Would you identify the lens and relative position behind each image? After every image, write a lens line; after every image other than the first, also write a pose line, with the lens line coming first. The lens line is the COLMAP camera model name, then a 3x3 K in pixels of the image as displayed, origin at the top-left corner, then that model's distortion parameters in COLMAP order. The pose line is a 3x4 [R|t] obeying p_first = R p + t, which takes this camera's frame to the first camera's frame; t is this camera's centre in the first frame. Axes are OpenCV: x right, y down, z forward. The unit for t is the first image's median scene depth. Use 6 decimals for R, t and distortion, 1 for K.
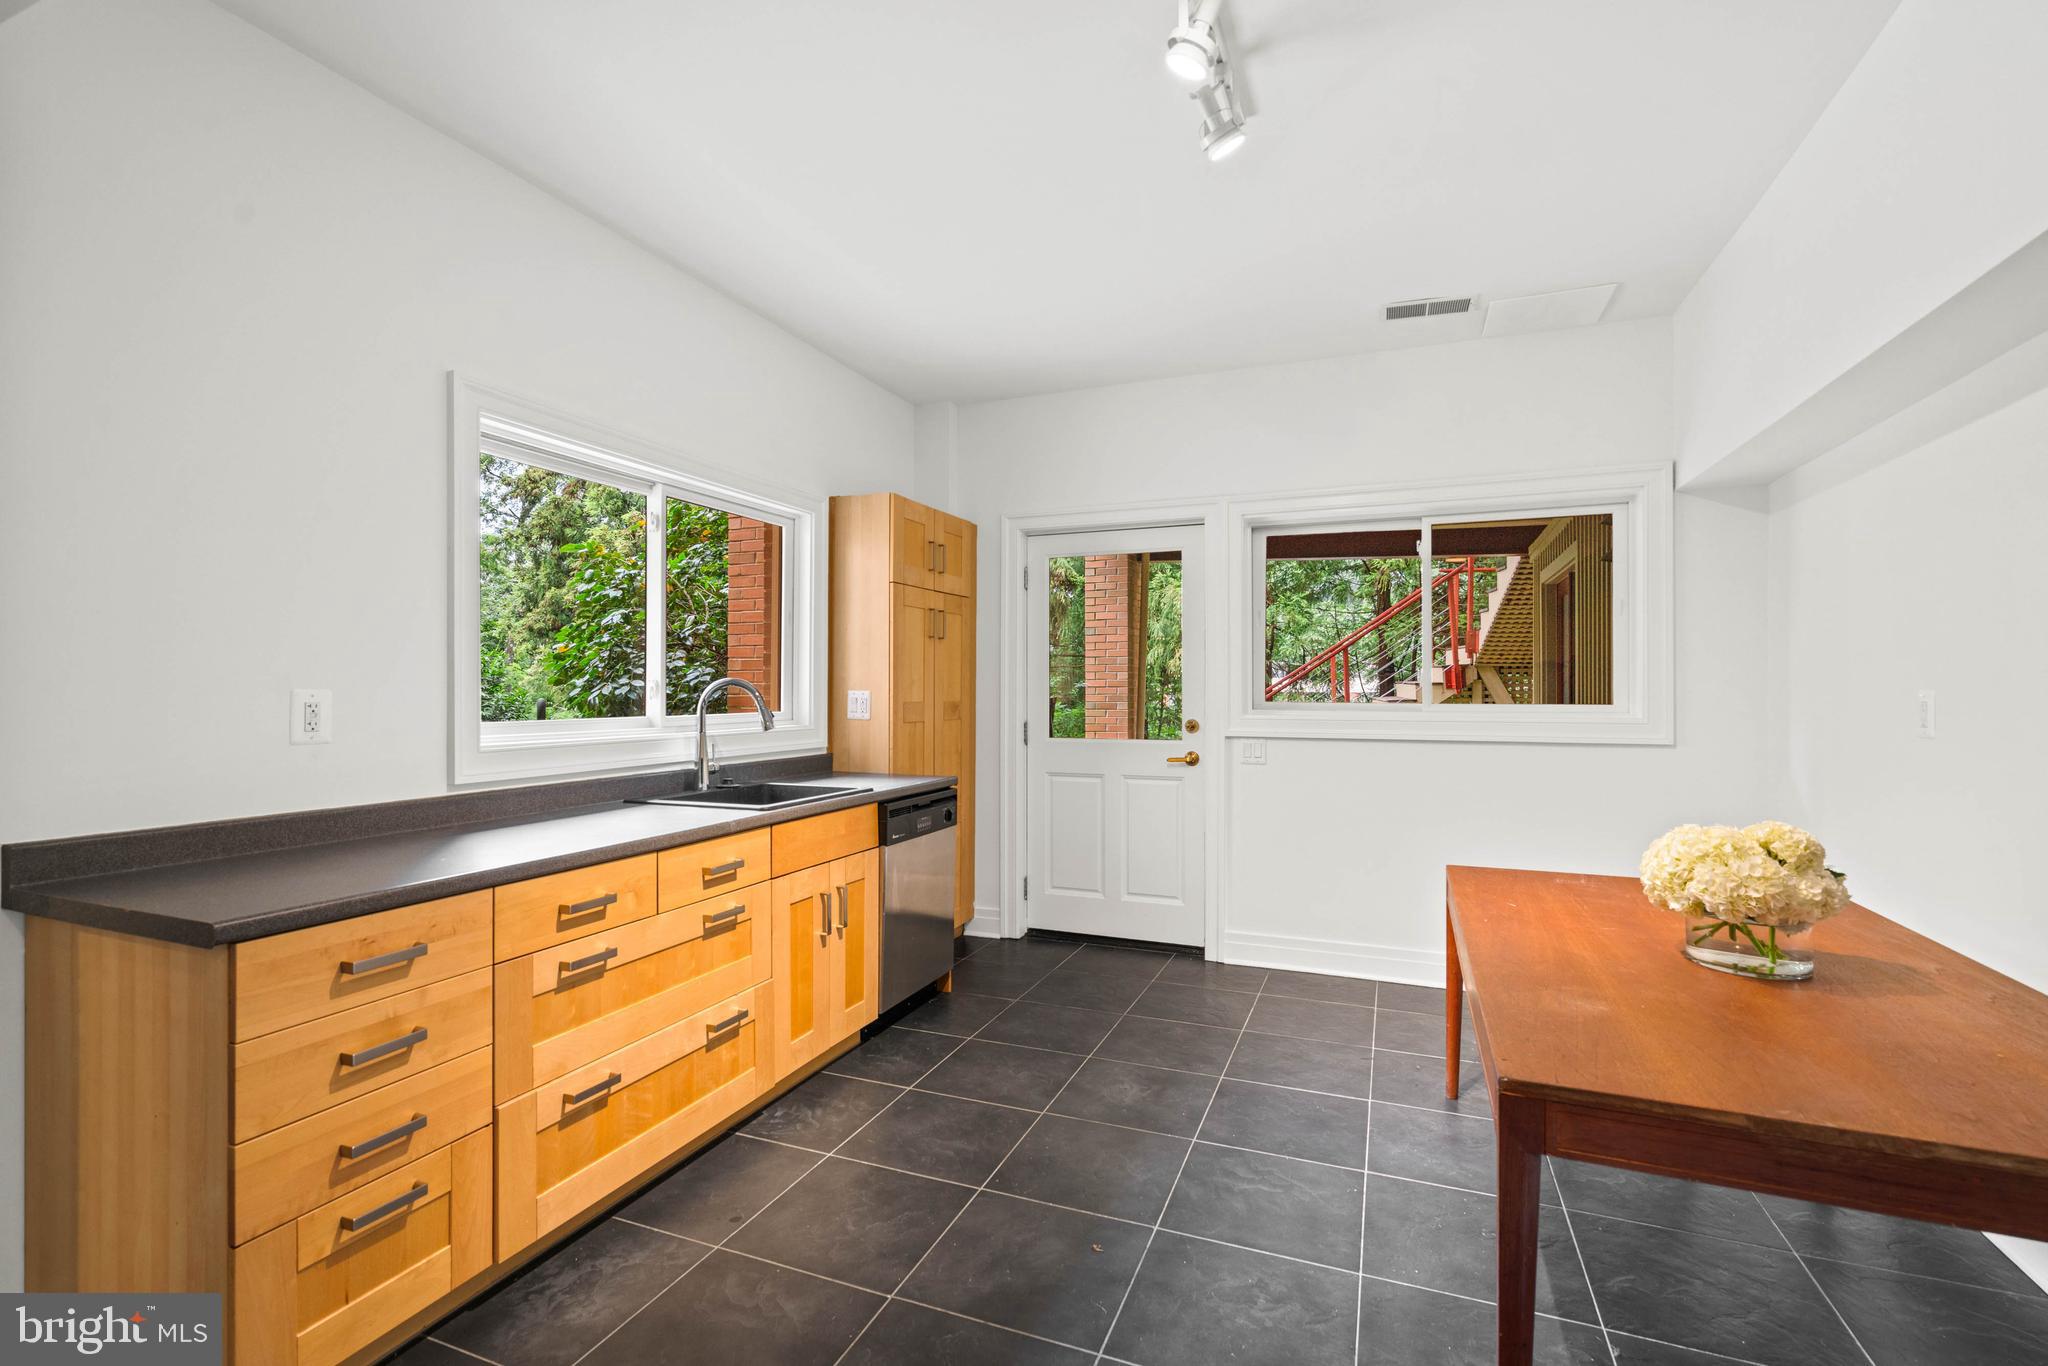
lens RADIAL K [[939.6, 0, 1020.3], [0, 939.6, 684.7], [0, 0, 1]] dist [-0.001221, -0.000268]
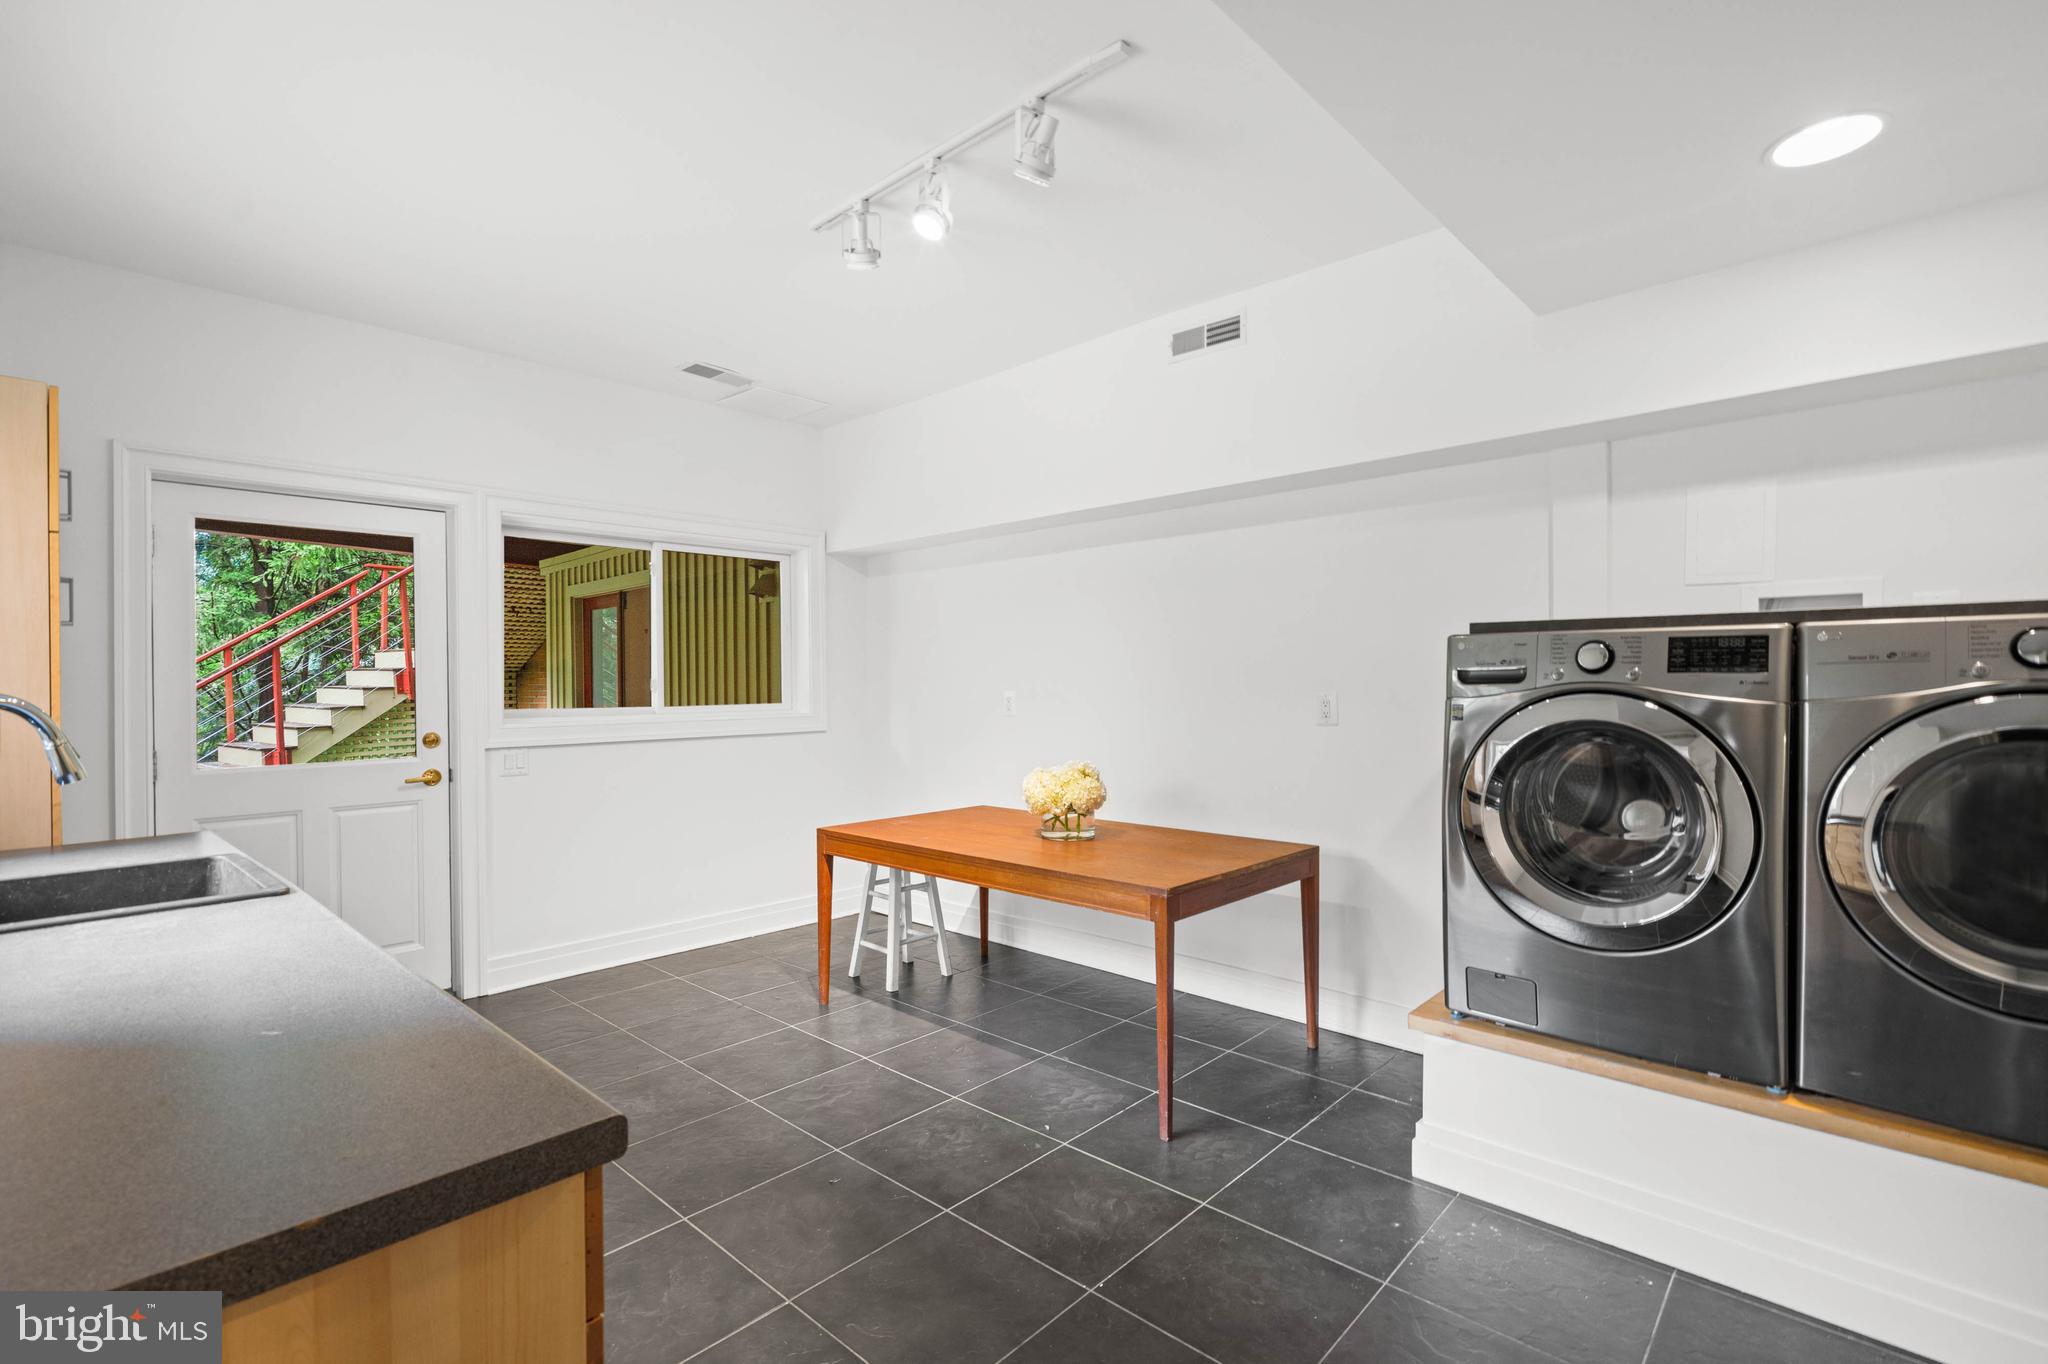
lens RADIAL K [[939.6, 0, 1021.0], [0, 939.6, 683.3], [0, 0, 1]] dist [-0.001221, -0.000268]
pose [[0.357527, -0.003627, 0.933896, -0.514336], [0.006191, 0.999980, 0.001514, -0.008147], [-0.933882, 0.005240, 0.357542, 0.205092]]
